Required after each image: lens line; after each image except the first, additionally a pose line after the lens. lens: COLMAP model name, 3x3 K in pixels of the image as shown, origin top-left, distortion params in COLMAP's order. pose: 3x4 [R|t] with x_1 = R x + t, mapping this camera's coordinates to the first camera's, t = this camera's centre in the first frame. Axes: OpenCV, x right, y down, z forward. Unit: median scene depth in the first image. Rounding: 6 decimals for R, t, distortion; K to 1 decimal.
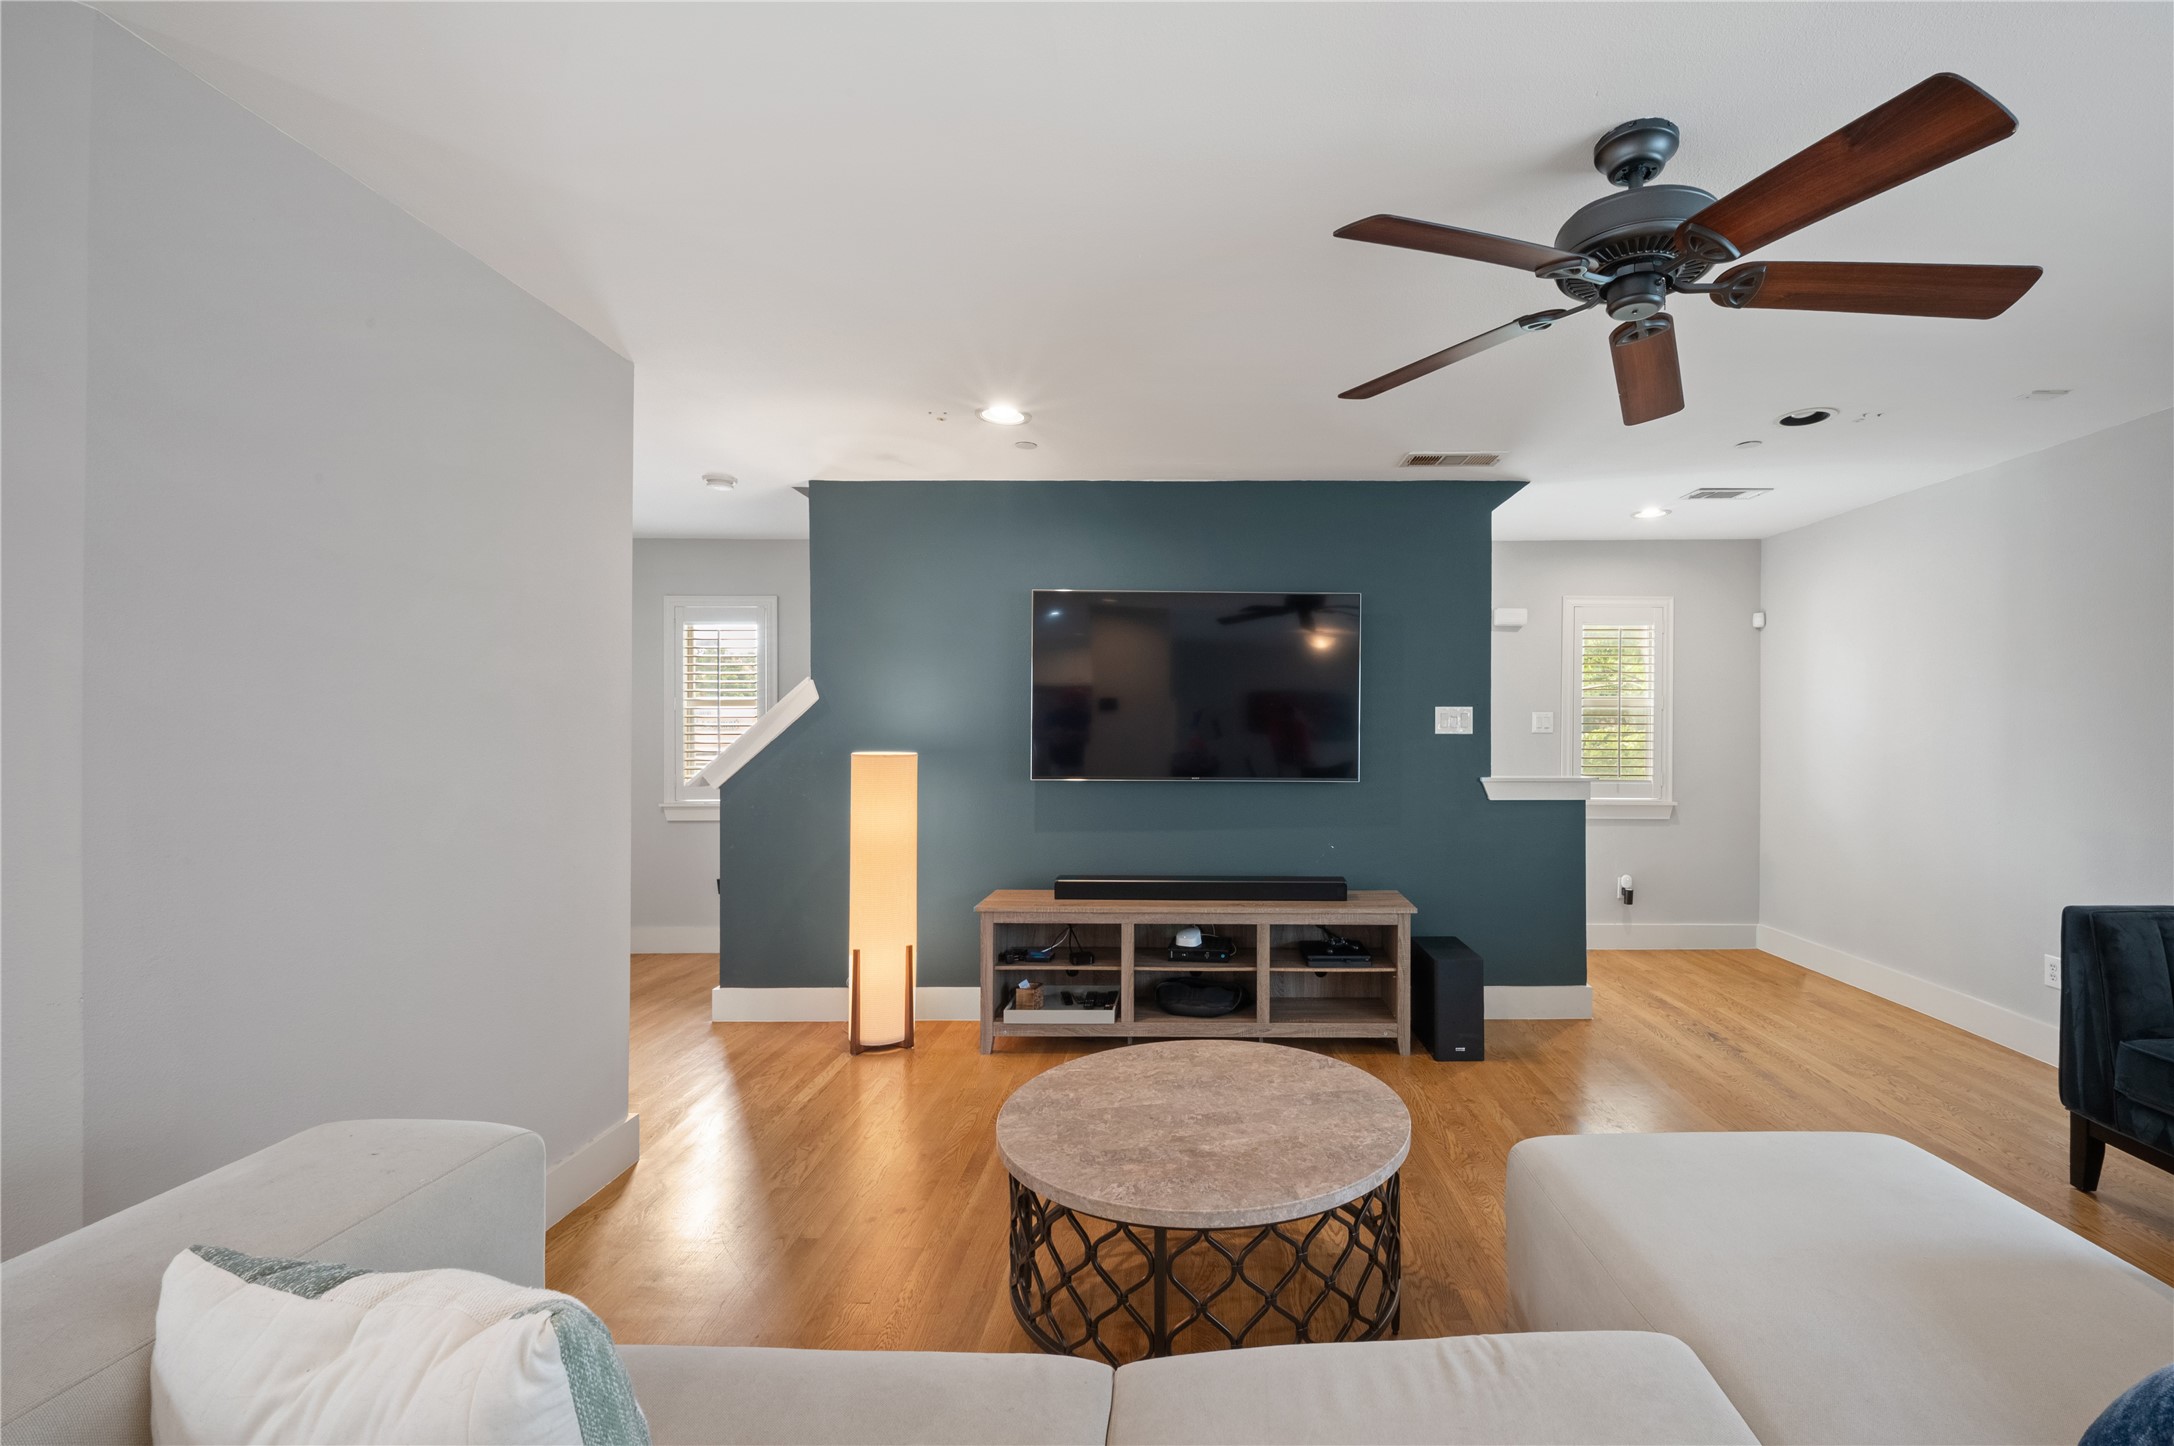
lens RADIAL K [[933.6, 0, 1203.6], [0, 933.6, 733.1], [0, 0, 1]] dist [0.014565, -0.000228]
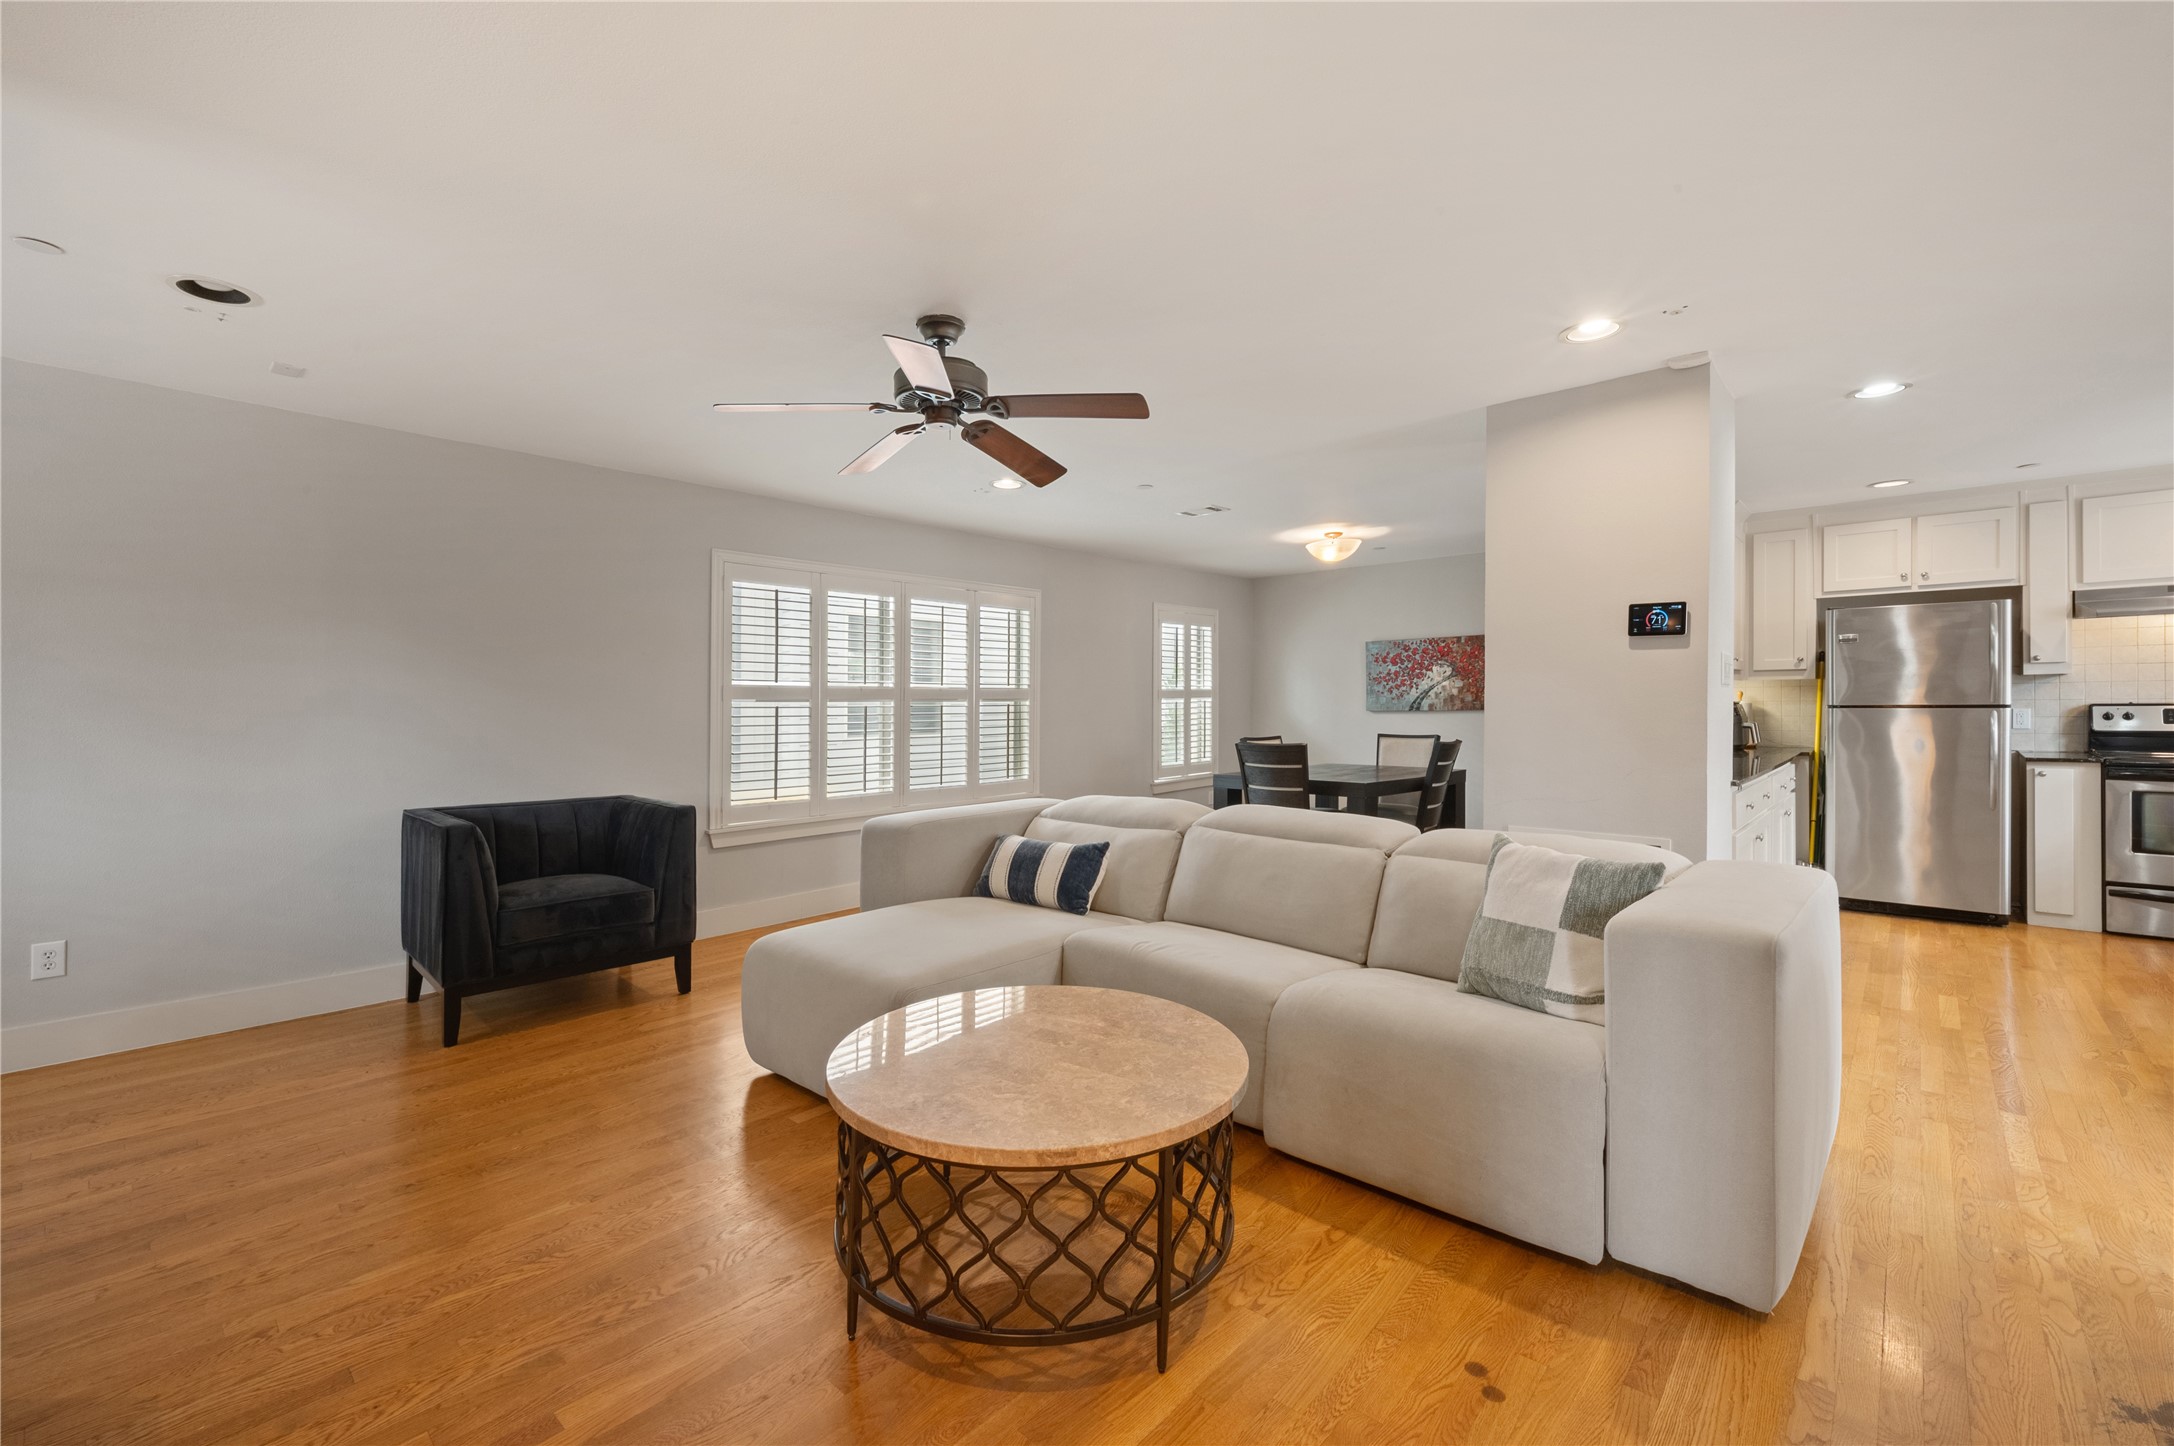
lens RADIAL K [[907.0, 0, 1085.1], [0, 907.0, 715.0], [0, 0, 1]] dist [-0.001258, -0.000088]
pose [[-0.733496, -0.001019, 0.679693, -0.373898], [0.007926, 0.999918, 0.010053, 0.020601], [-0.679647, 0.012761, -0.733428, 0.909822]]
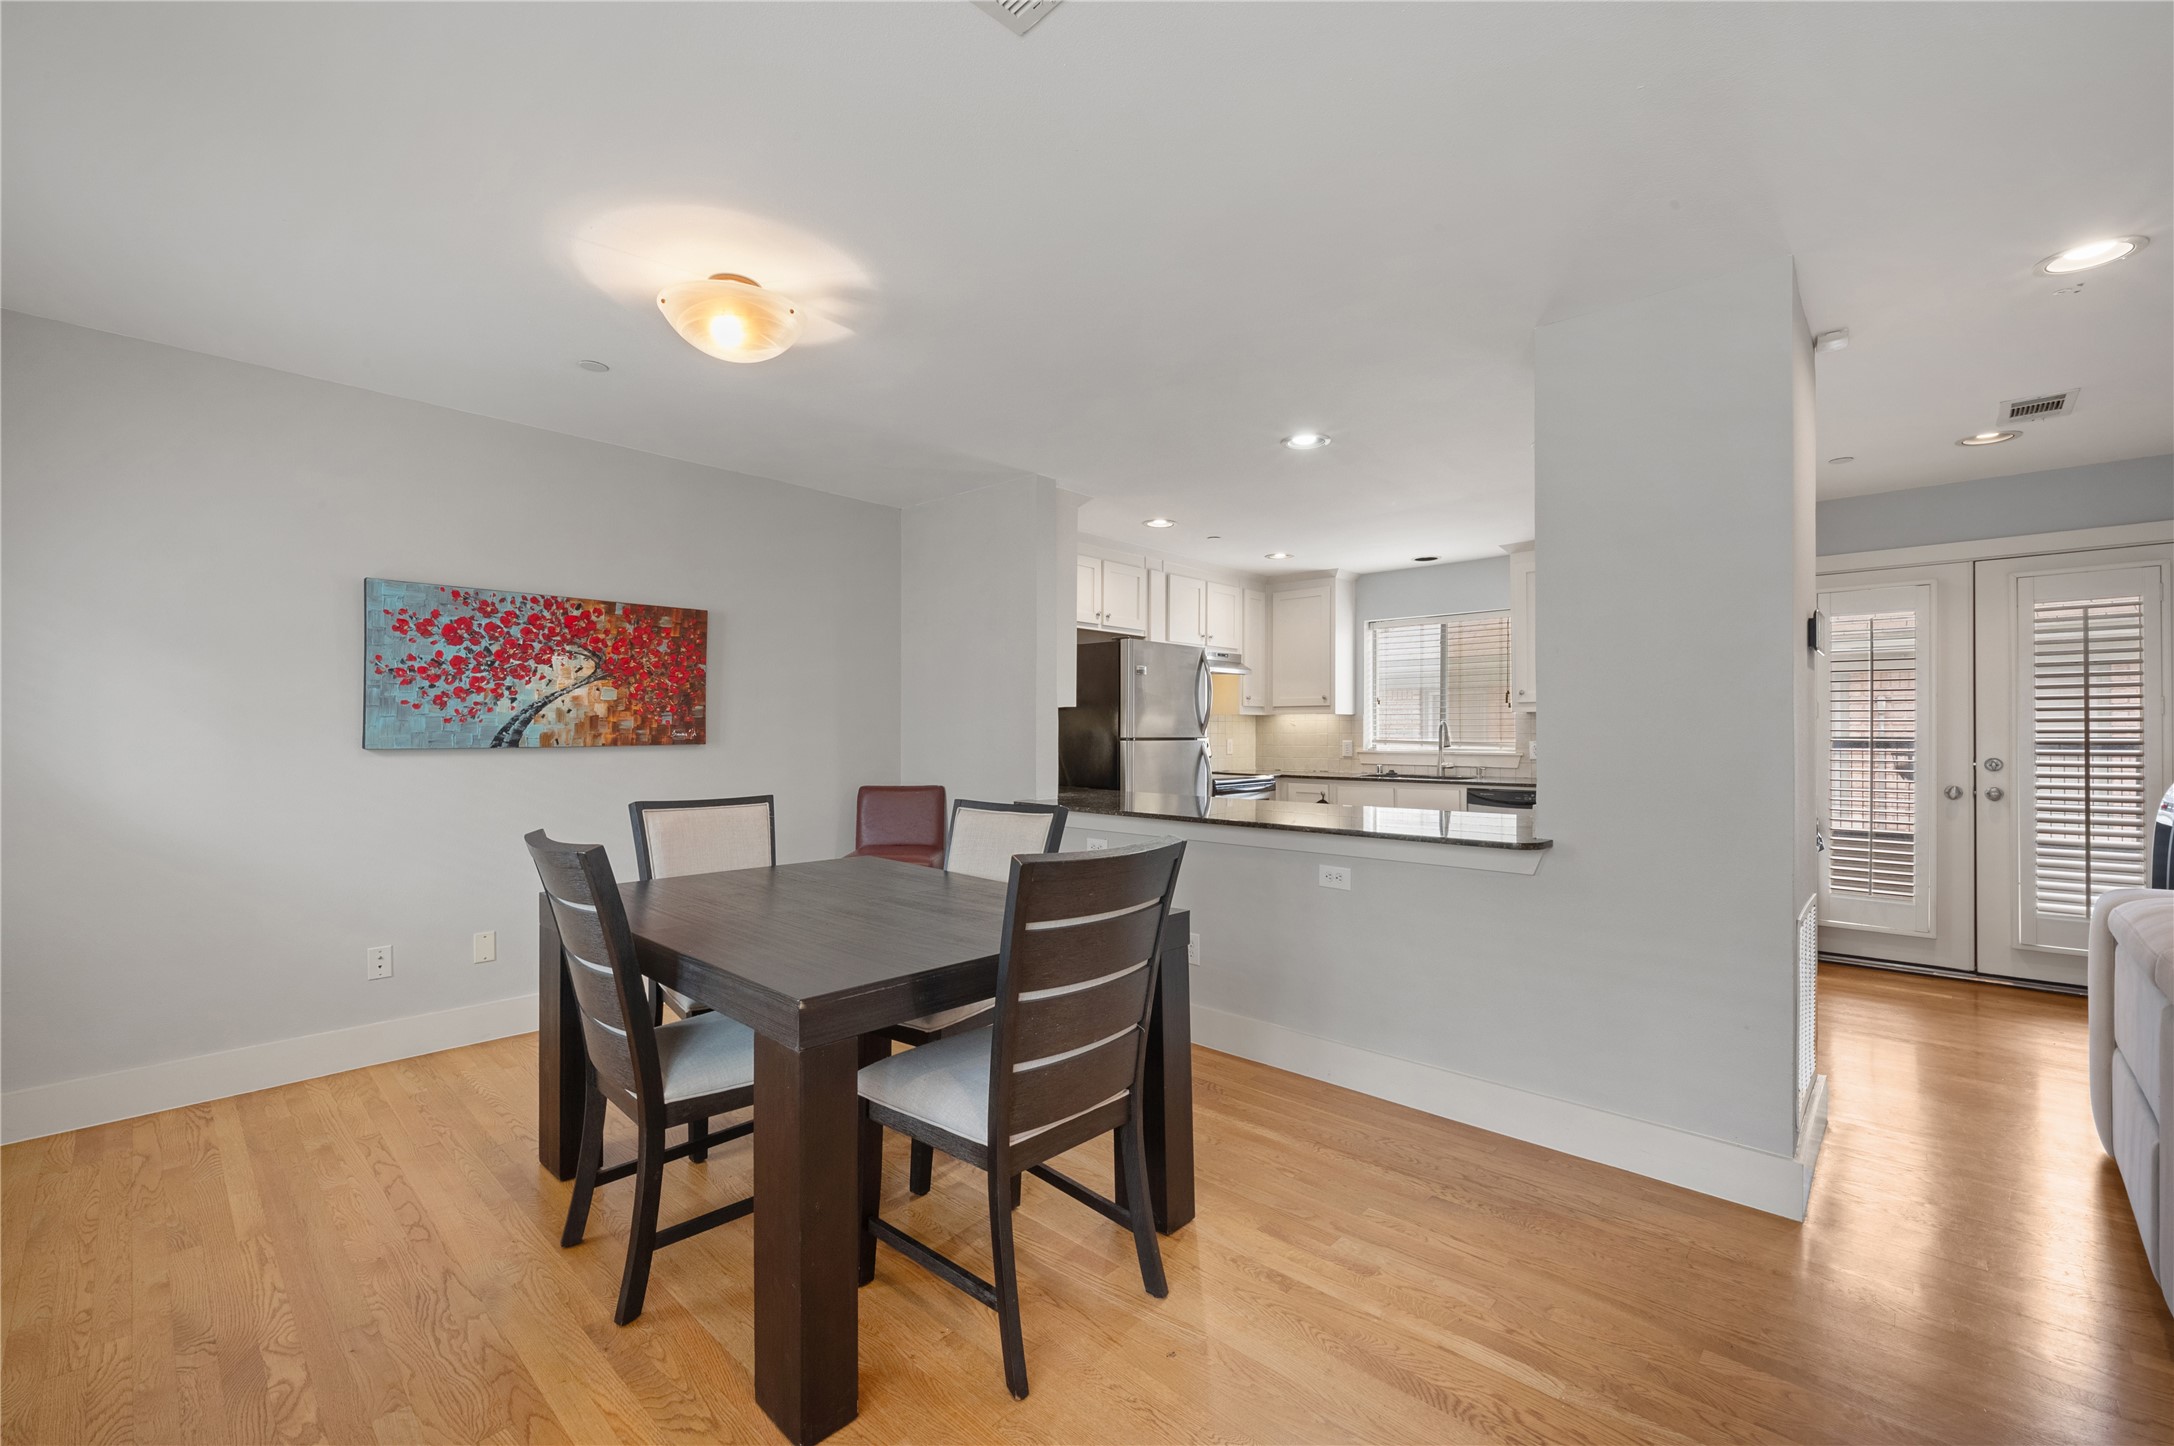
lens RADIAL K [[889.7, 0, 1090.8], [0, 889.7, 731.3], [0, 0, 1]] dist [0.004219, -0.000330]
pose [[-0.688756, -0.002203, -0.724989, 0.704194], [0.000222, 0.999995, -0.003249, 0.023605], [0.724993, -0.002399, -0.688752, -0.006696]]
